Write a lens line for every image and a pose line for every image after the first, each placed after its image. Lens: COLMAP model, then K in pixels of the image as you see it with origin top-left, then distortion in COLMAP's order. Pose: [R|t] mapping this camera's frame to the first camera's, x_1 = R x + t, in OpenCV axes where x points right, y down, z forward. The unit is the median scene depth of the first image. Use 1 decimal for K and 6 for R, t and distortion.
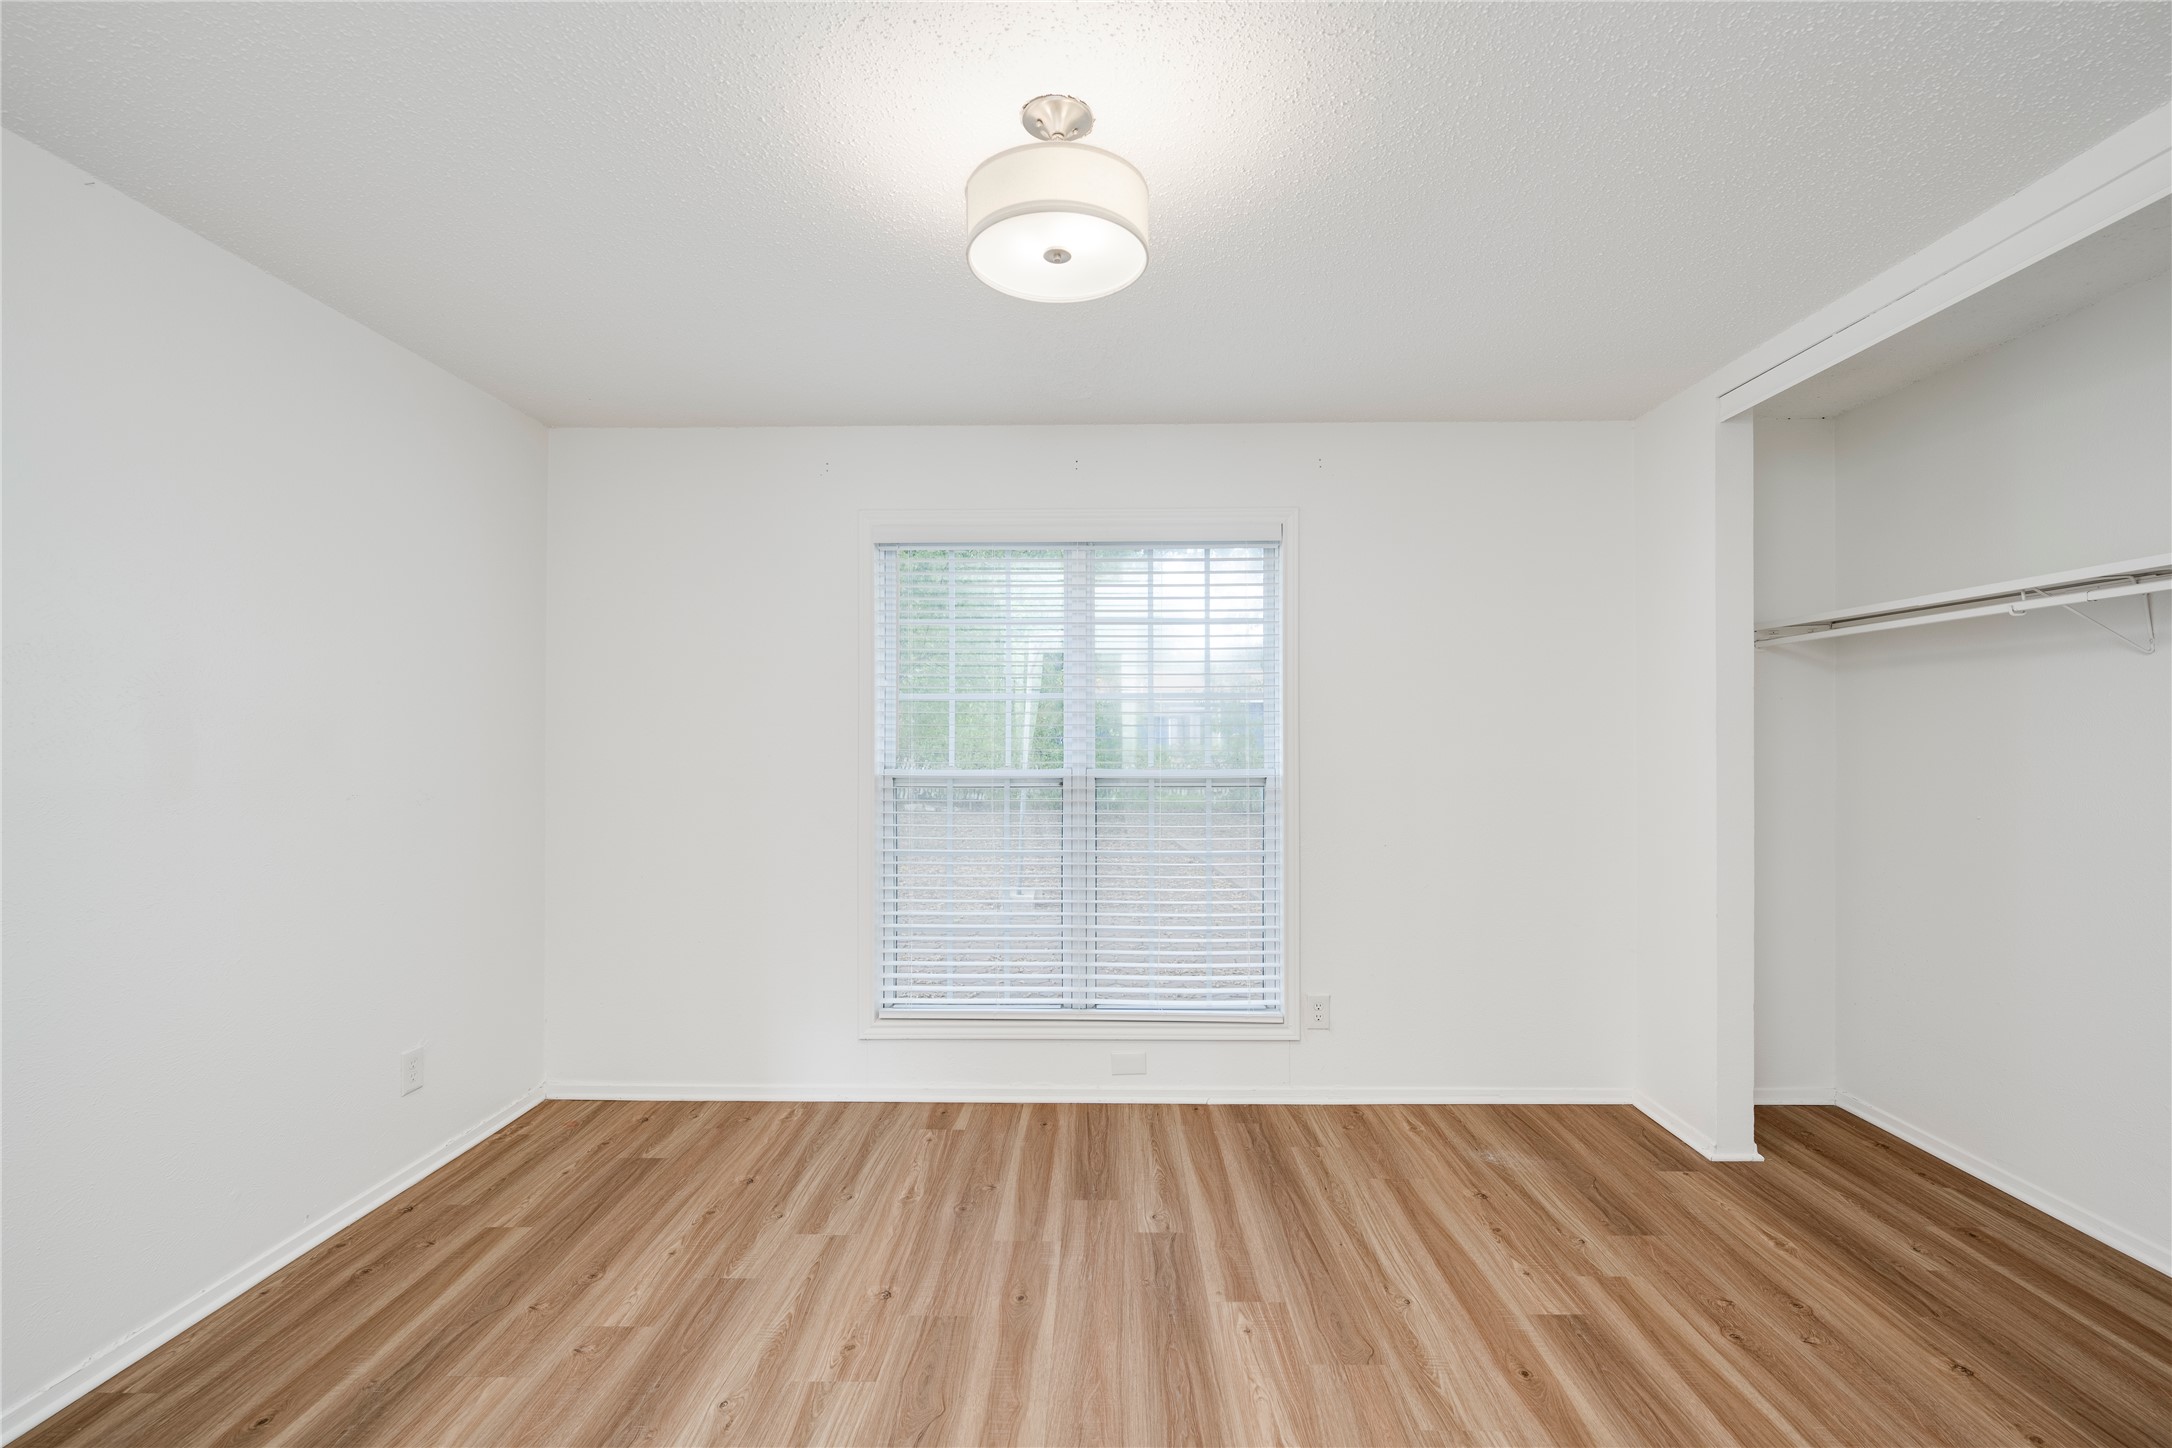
lens RADIAL K [[925.2, 0, 1086.0], [0, 925.2, 724.0], [0, 0, 1]] dist [0.000636, -0.000895]
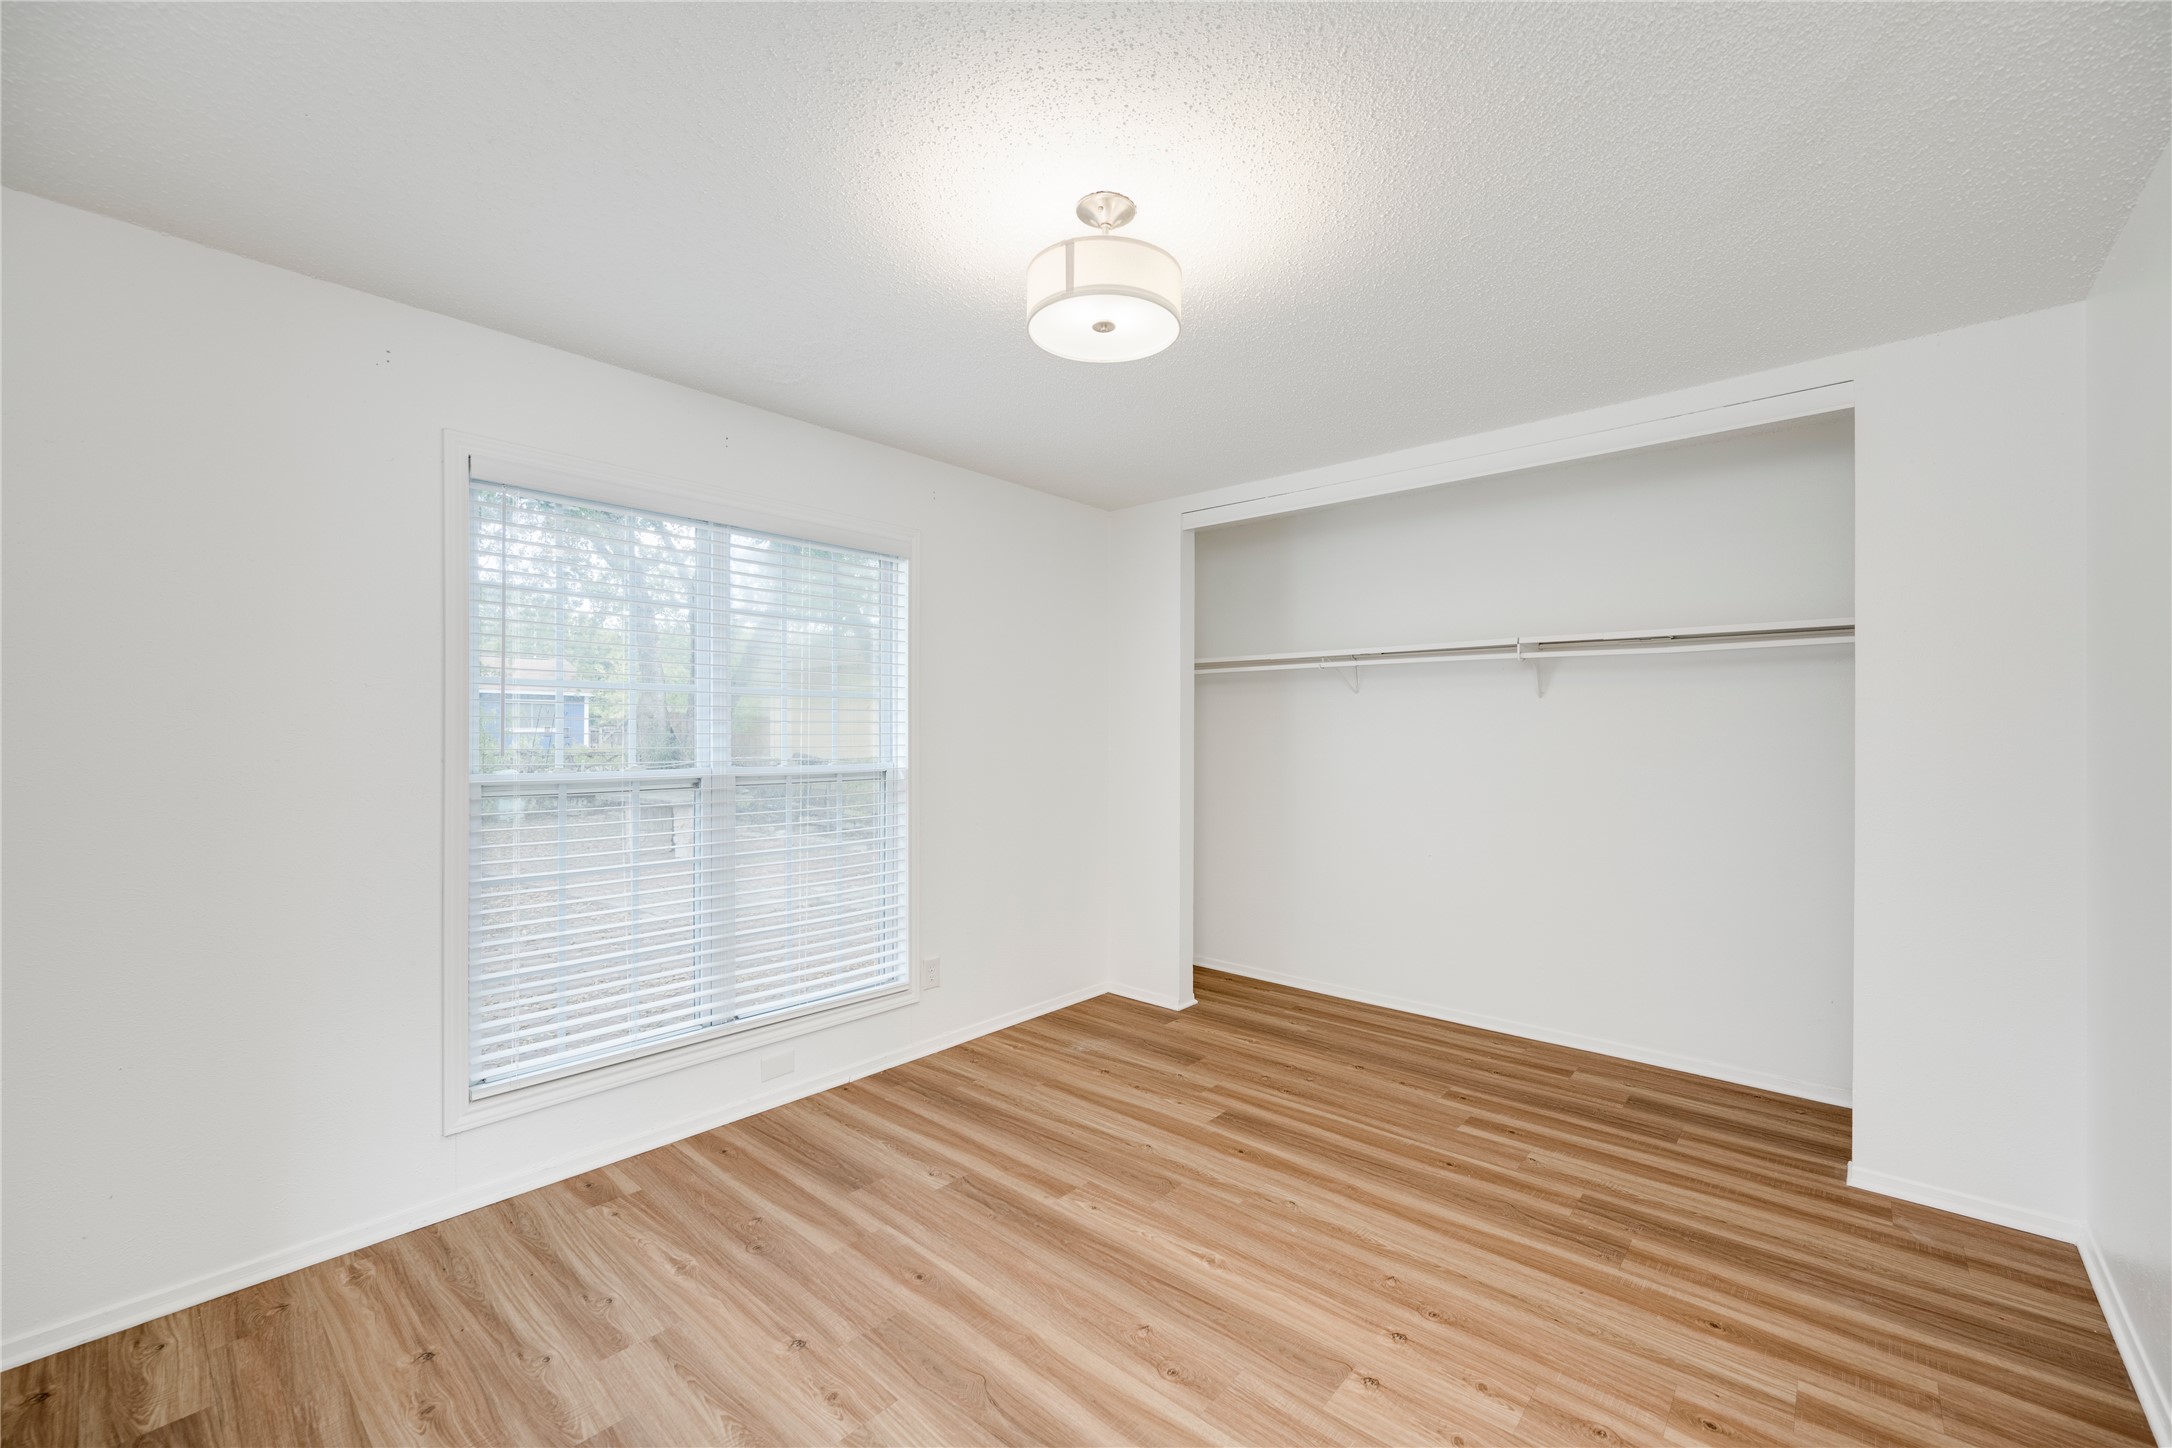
lens RADIAL K [[882.8, 0, 1086.0], [0, 882.8, 724.0], [0, 0, 1]] dist [0.000705, -0.000216]
pose [[0.646519, 0.010731, 0.762822, -0.569034], [-0.014086, 0.999899, -0.002128, 0.001529], [-0.762768, -0.009369, 0.646605, 0.180855]]
